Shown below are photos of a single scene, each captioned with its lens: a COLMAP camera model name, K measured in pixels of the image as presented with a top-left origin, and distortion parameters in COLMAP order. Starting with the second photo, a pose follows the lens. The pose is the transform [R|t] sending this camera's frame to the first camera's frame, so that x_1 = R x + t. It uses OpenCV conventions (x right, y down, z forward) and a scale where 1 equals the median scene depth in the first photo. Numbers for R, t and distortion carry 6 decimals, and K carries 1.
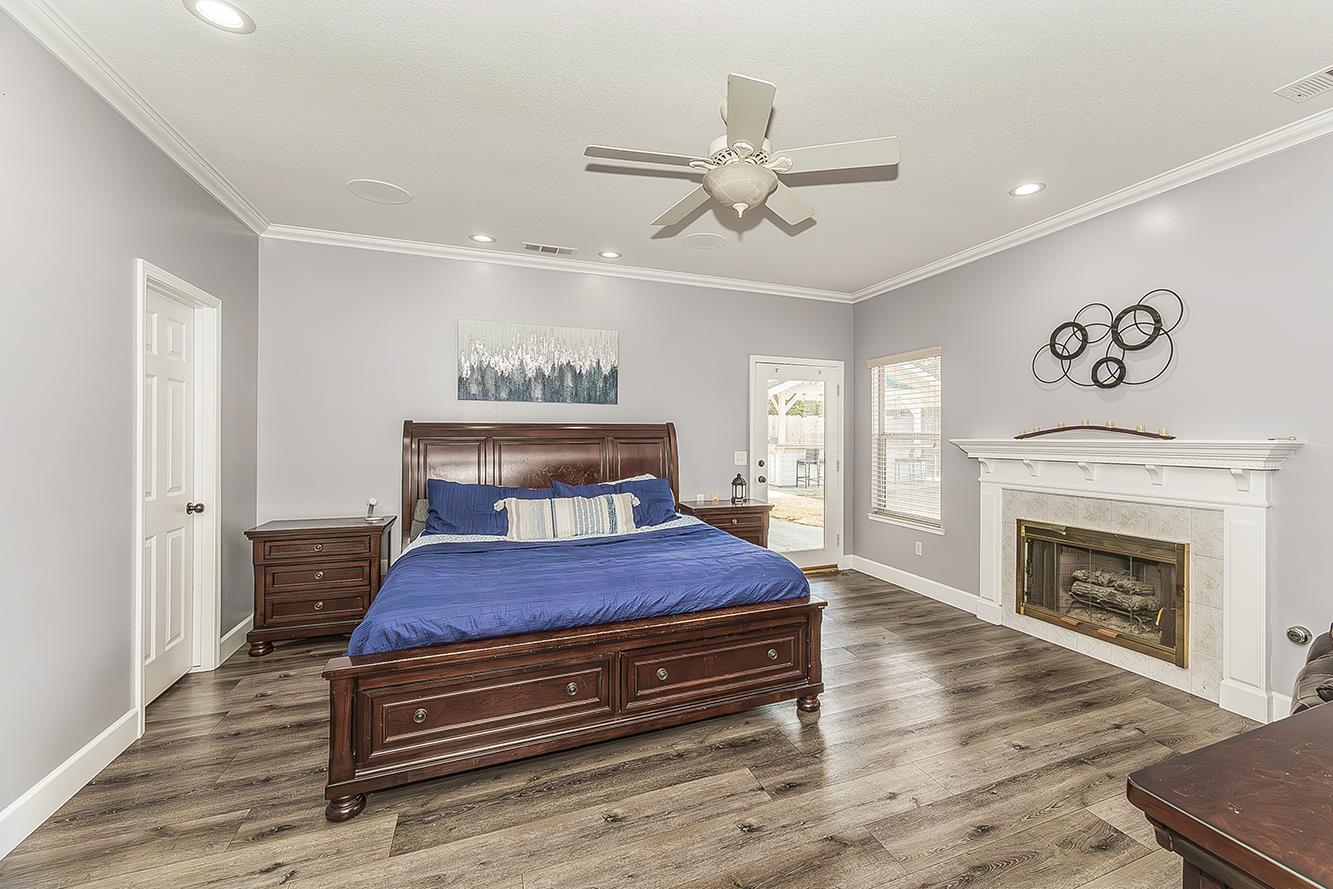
lens RADIAL K [[592.9, 0, 707.2], [0, 592.9, 438.3], [0, 0, 1]] dist [-0.000154, 0.000249]
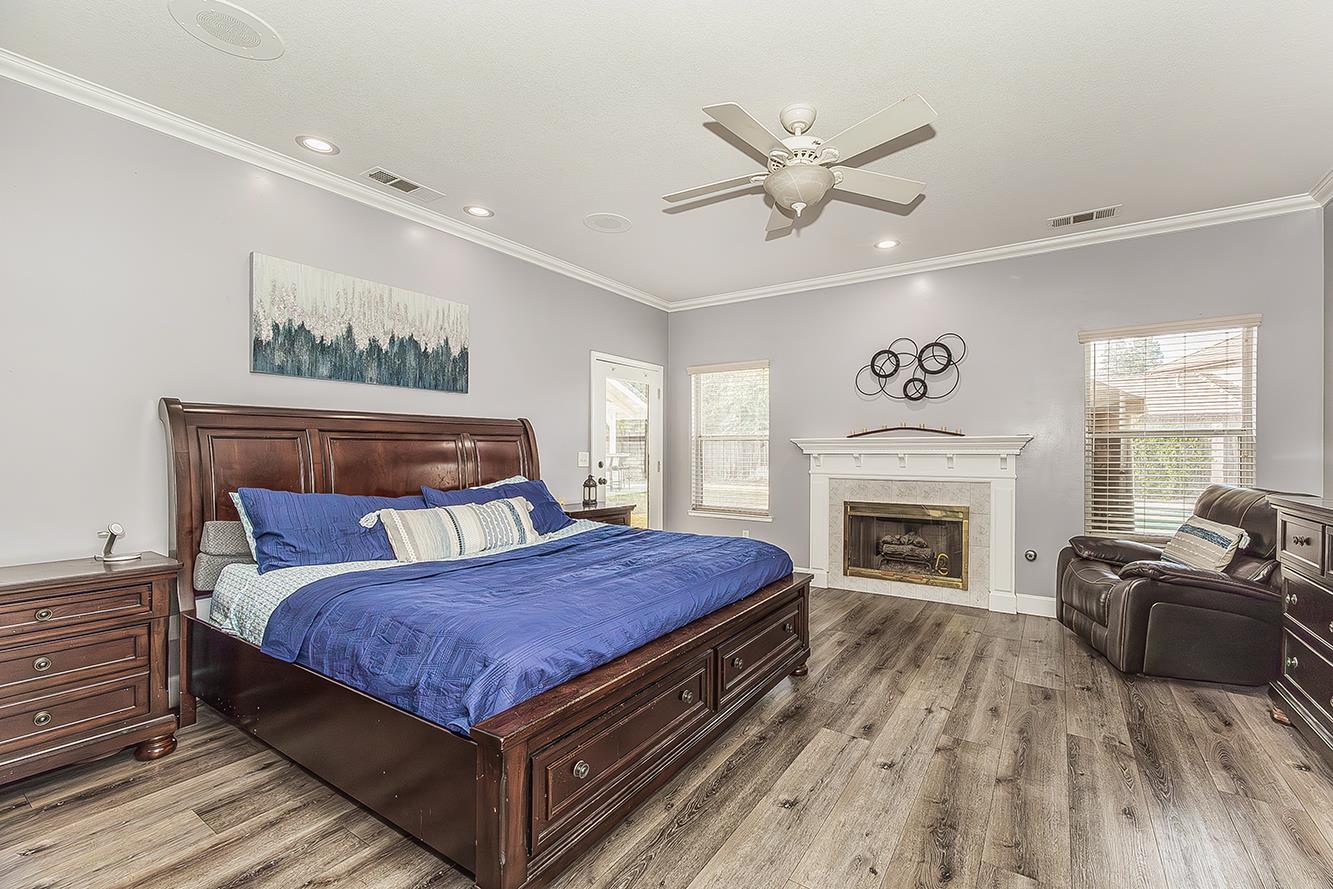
lens RADIAL K [[590.5, 0, 719.0], [0, 590.5, 457.1], [0, 0, 1]] dist [-0.000246, 0.000137]
pose [[0.792917, -0.006701, 0.609293, -0.454814], [0.002699, 0.999968, 0.007484, 0.031153], [-0.609324, -0.004290, 0.792910, 0.159243]]
